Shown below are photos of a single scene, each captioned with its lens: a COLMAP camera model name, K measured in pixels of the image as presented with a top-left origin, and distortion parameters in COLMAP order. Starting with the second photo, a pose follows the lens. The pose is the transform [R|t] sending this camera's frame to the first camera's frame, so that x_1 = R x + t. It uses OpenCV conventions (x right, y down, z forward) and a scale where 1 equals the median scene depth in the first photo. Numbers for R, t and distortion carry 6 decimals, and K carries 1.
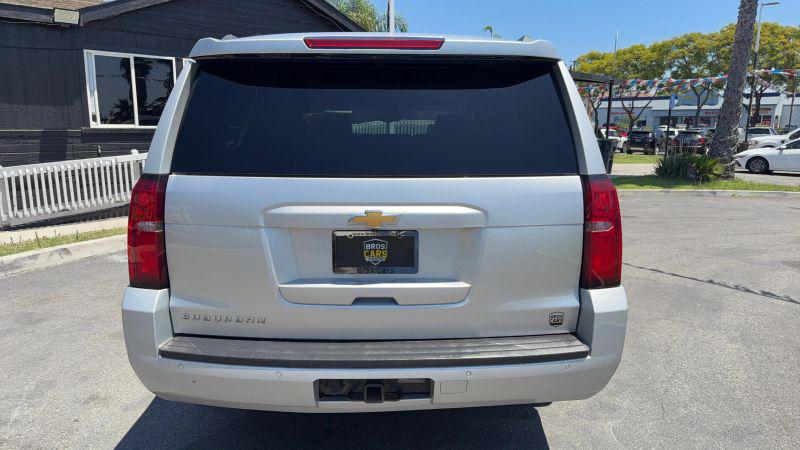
lens RADIAL K [[548.8, 0, 400.0], [0, 548.8, 225.0], [0, 0, 1]] dist [0.051272, -0.002455]
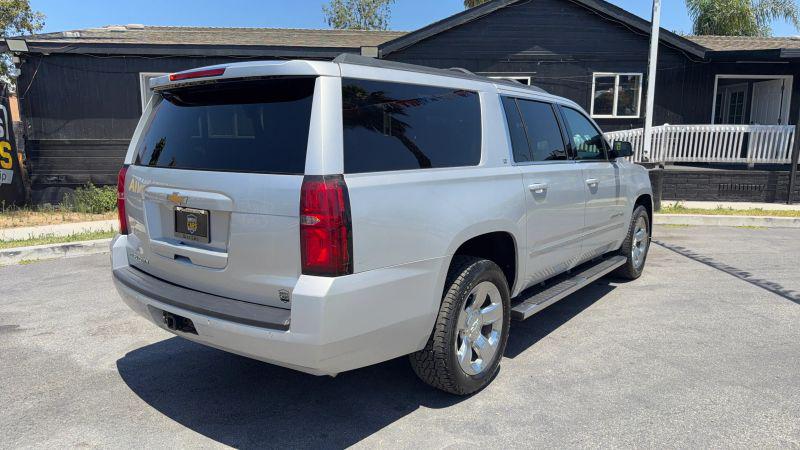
lens RADIAL K [[571.2, 0, 402.5], [0, 571.2, 232.5], [0, 0, 1]] dist [0.020611, -0.003687]
pose [[0.783140, 0.100637, -0.613648, 1.253989], [-0.108985, 0.993756, 0.023886, -0.021765], [0.612220, 0.048173, 0.789219, 0.188753]]
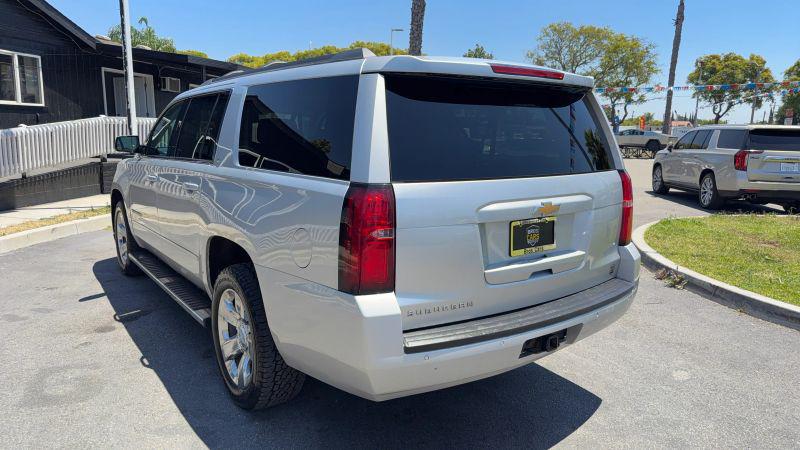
lens RADIAL K [[571.2, 0, 402.5], [0, 571.2, 232.5], [0, 0, 1]] dist [0.020611, -0.003687]
pose [[0.806736, -0.098141, 0.582705, -1.060141], [0.095957, 0.994781, 0.034694, -0.032940], [-0.583069, 0.027926, 0.811943, 0.099641]]
